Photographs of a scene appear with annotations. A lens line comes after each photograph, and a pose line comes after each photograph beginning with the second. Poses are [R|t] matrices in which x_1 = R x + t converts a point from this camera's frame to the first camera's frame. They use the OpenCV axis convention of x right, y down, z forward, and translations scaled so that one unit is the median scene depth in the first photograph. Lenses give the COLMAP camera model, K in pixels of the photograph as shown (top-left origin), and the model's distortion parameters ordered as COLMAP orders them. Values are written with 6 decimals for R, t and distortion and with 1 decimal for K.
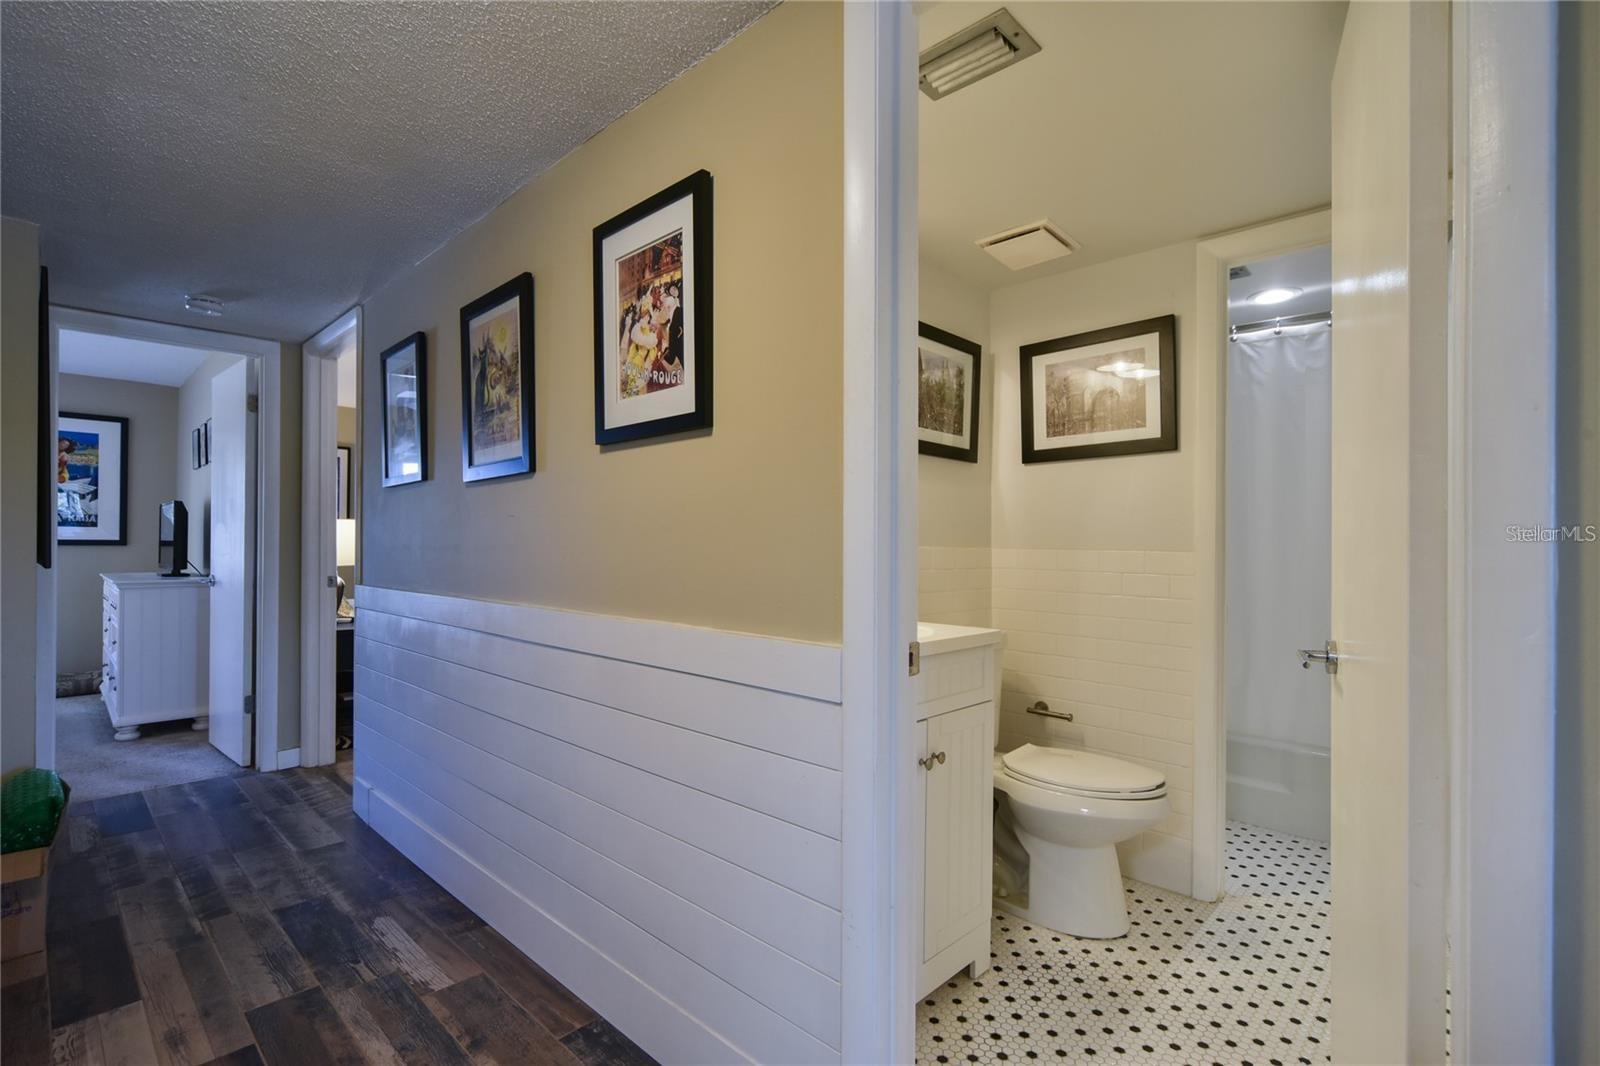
lens RADIAL K [[739.7, 0, 799.3], [0, 739.7, 542.6], [0, 0, 1]] dist [0.001566, 0.000056]
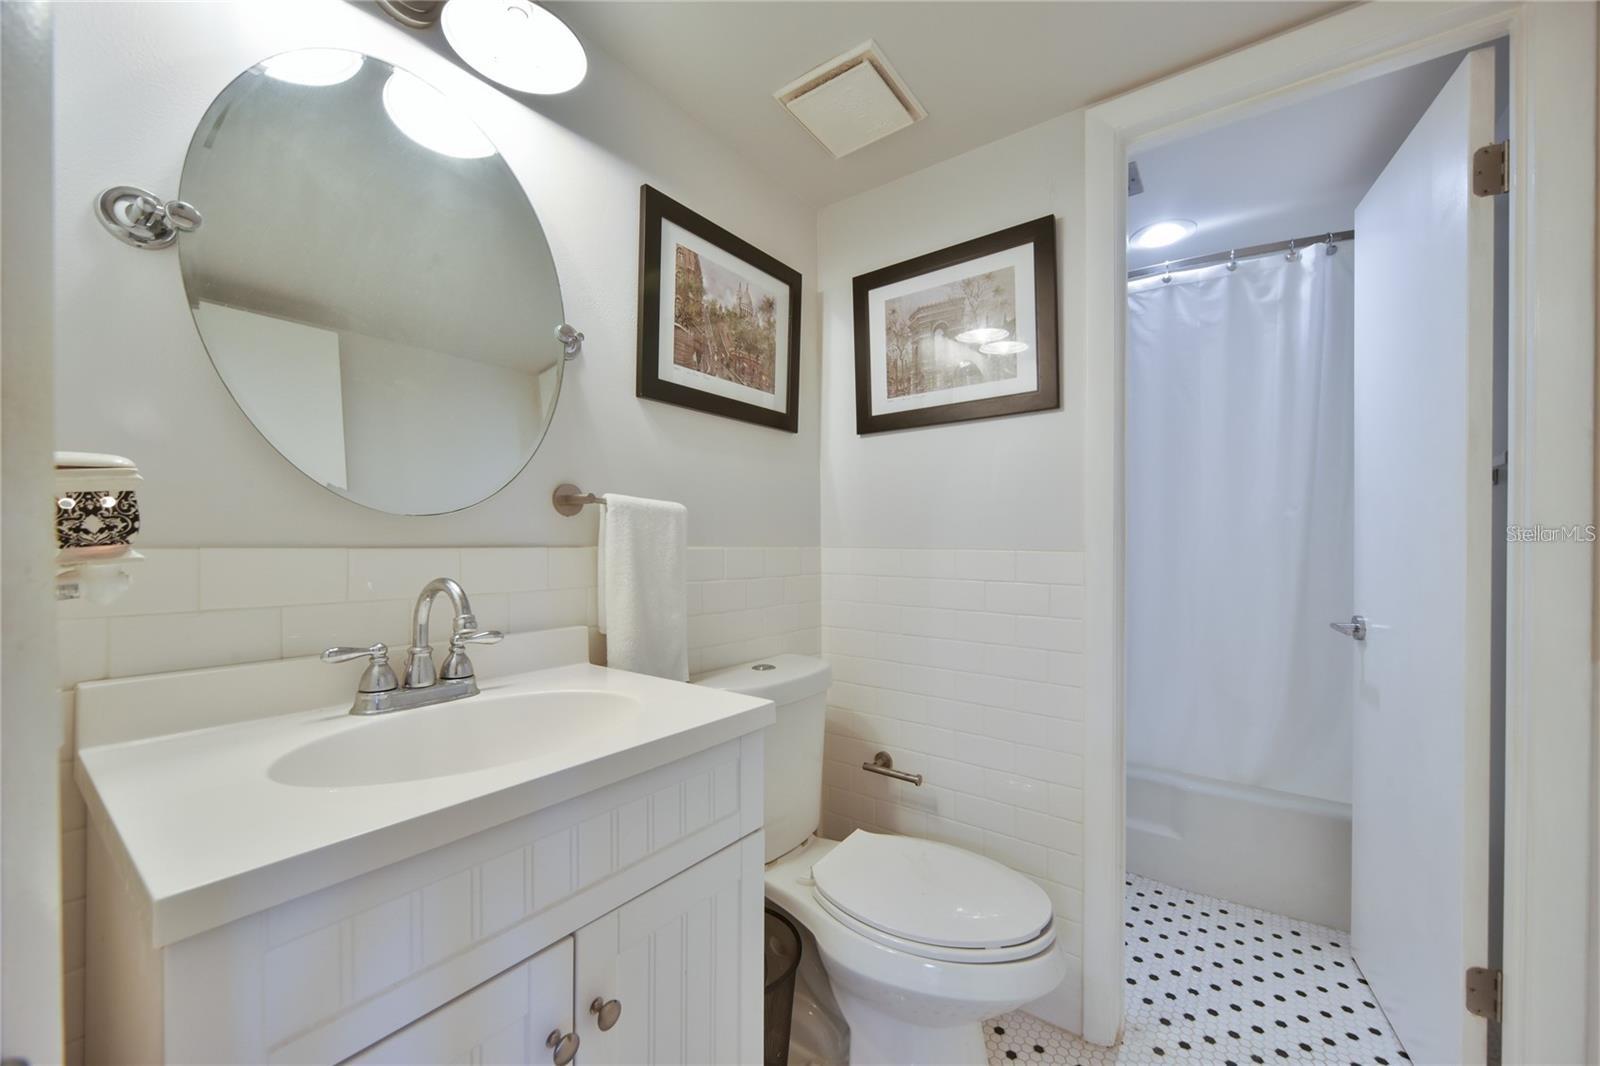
lens RADIAL K [[617.1, 0, 795.9], [0, 617.1, 541.1], [0, 0, 1]] dist [-0.001475, 0.000074]
pose [[0.993394, -0.007103, 0.114535, 0.172021], [0.006772, 0.999972, 0.003276, -0.001272], [-0.114555, -0.002478, 0.993414, 0.396992]]
